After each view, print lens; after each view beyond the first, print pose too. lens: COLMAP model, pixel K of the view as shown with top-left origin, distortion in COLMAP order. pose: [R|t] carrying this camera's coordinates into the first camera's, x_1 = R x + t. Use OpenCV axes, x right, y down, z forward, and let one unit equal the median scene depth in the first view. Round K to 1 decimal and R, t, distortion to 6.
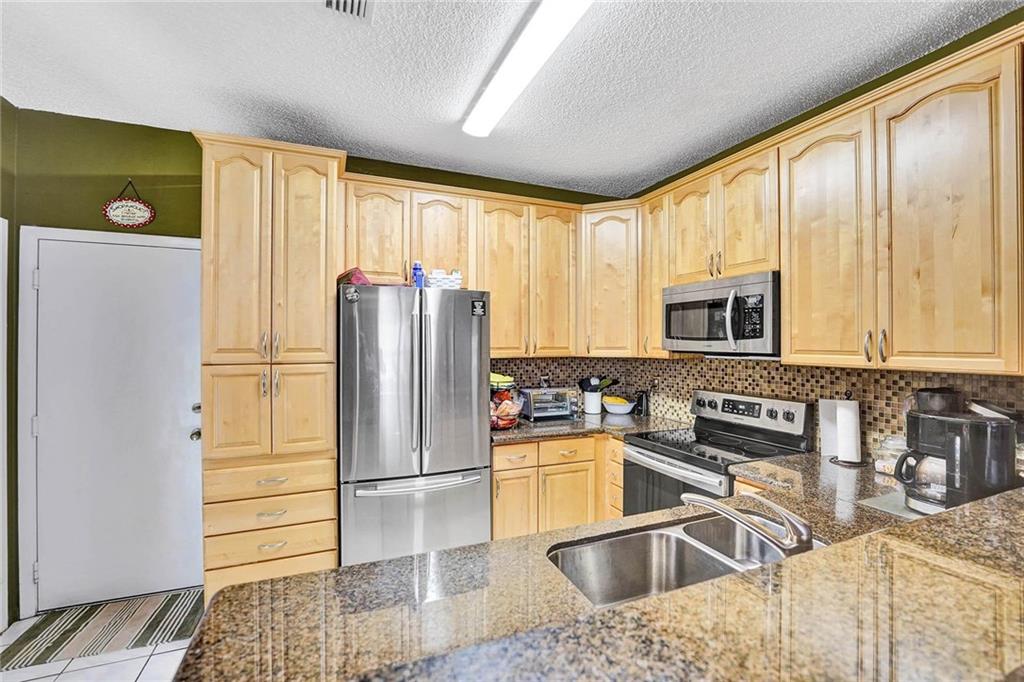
lens RADIAL K [[432.1, 0, 512.0], [0, 432.1, 341.0], [0, 0, 1]] dist [-0.025612, -0.000216]
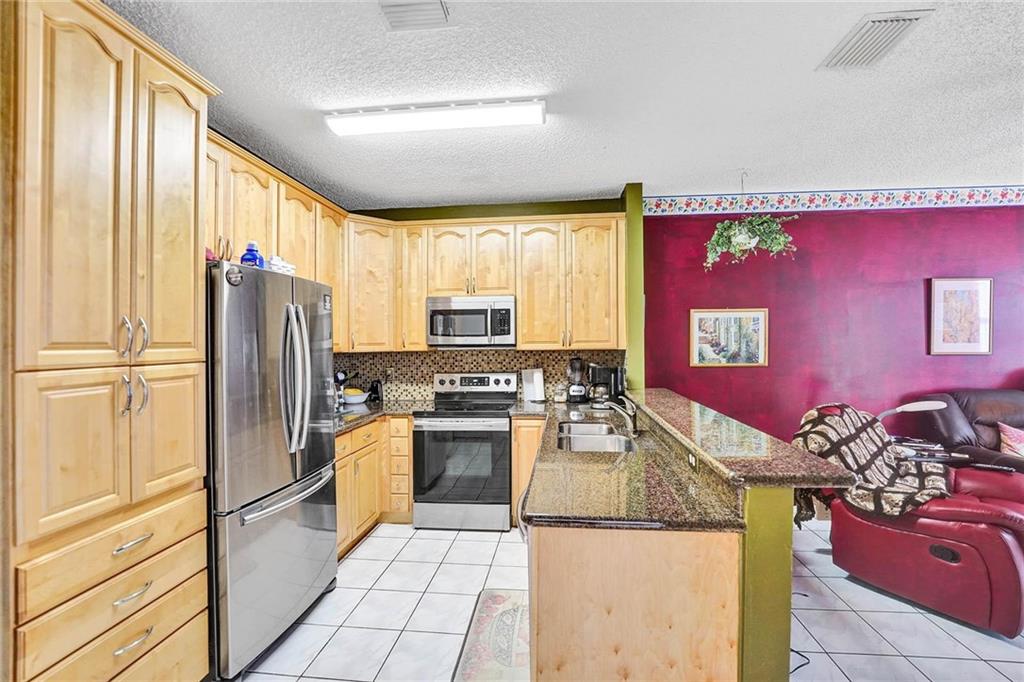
lens RADIAL K [[423.6, 0, 513.9], [0, 423.6, 342.6], [0, 0, 1]] dist [-0.030091, 0.004079]
pose [[0.483141, -0.004543, 0.875531, -0.741755], [0.008146, 0.999967, 0.000693, 0.019384], [-0.875505, 0.006797, 0.483162, 0.157848]]
